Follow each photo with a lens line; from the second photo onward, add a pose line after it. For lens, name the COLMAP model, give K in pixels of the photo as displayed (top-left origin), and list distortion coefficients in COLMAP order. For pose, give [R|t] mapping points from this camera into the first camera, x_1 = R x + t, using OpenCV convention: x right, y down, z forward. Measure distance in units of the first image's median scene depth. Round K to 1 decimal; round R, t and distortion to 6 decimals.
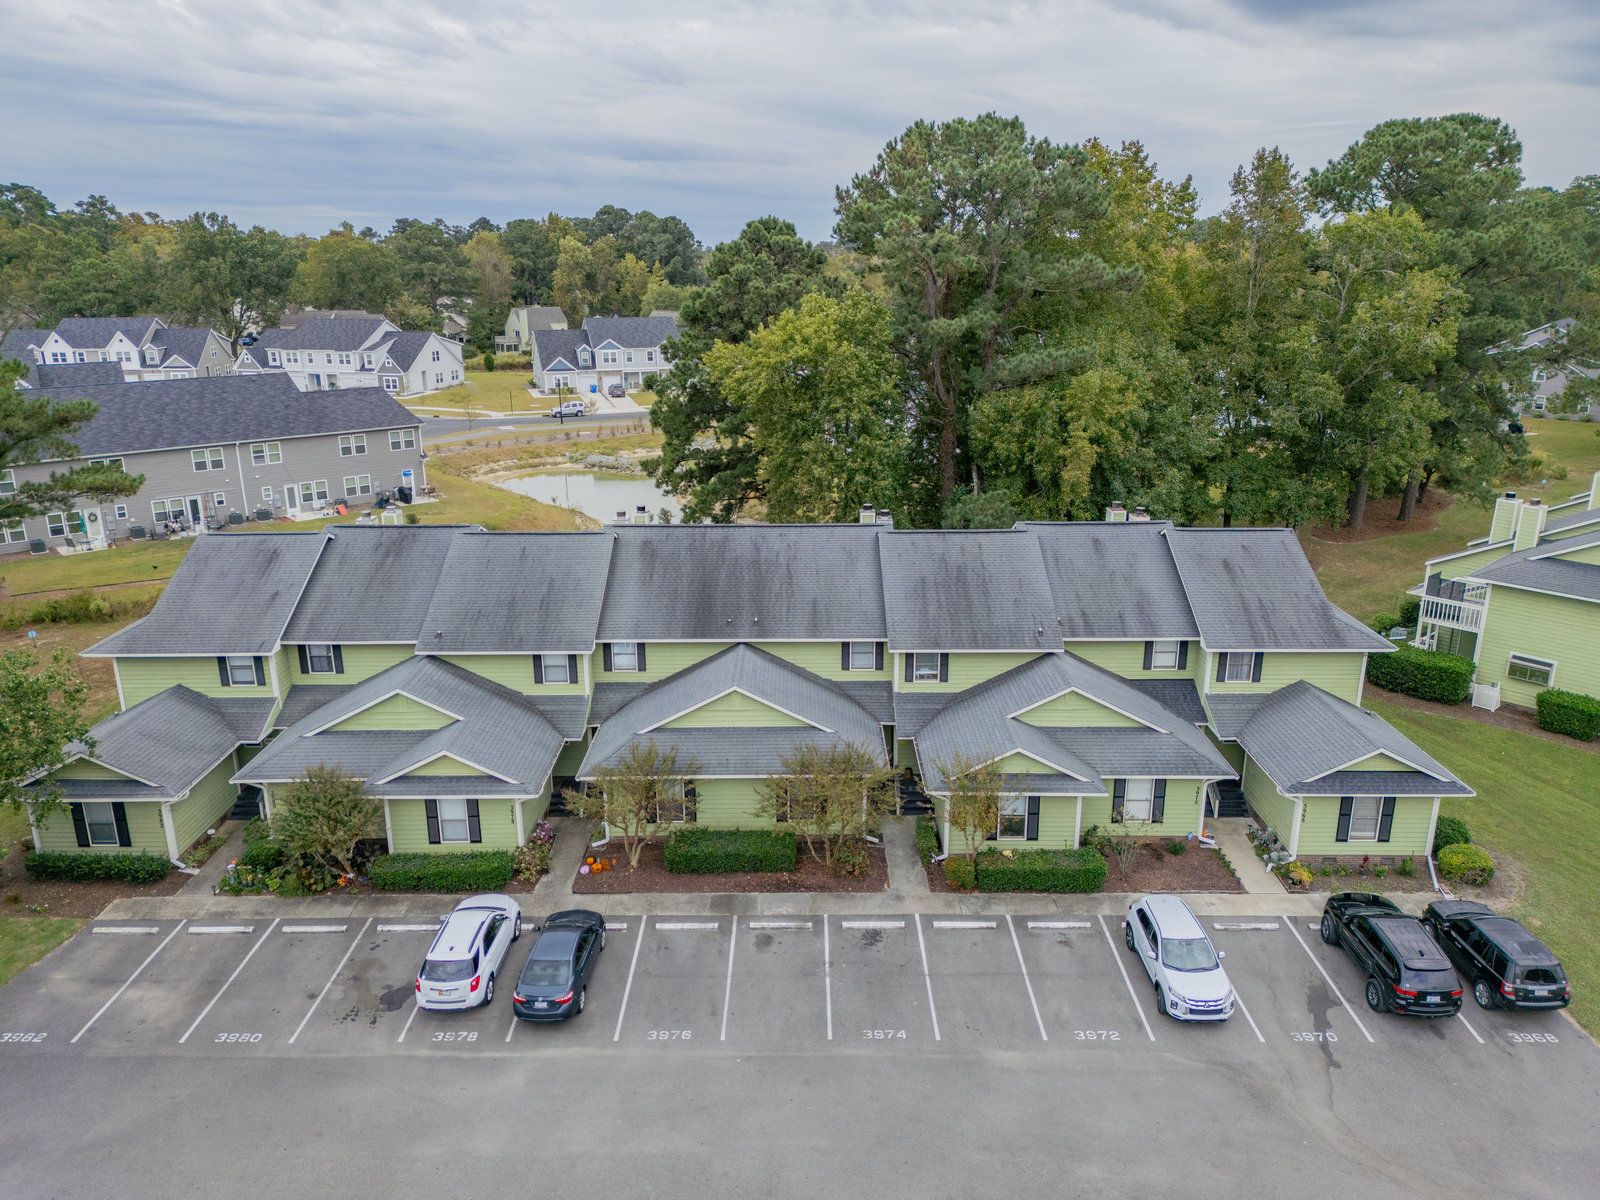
lens RADIAL K [[1139.0, 0, 798.3], [0, 1139.0, 596.2], [0, 0, 1]] dist [0.076519, -0.065624]
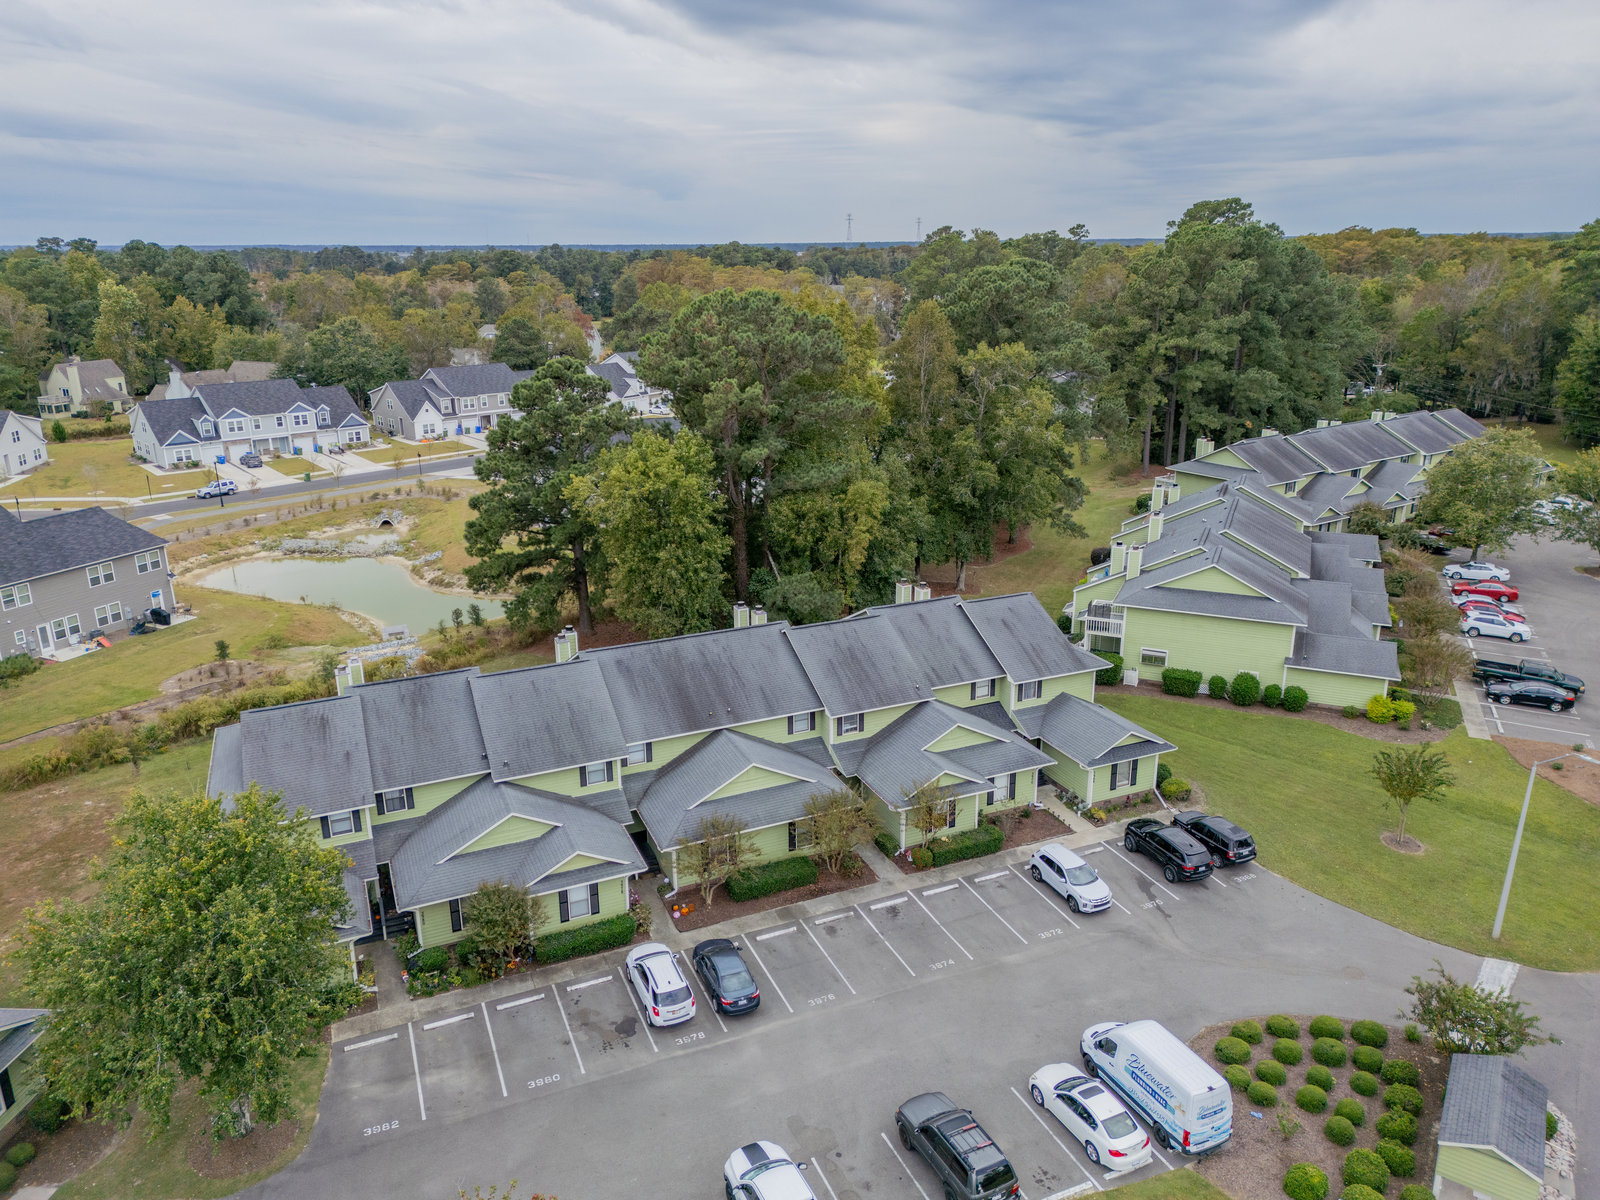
lens RADIAL K [[1139.0, 0, 798.3], [0, 1139.0, 596.2], [0, 0, 1]] dist [0.076519, -0.065624]
pose [[0.912498, -0.124623, 0.389637, -0.521160], [0.121653, 0.992044, 0.032397, -0.162594], [-0.390575, 0.017838, 0.920398, -0.322920]]
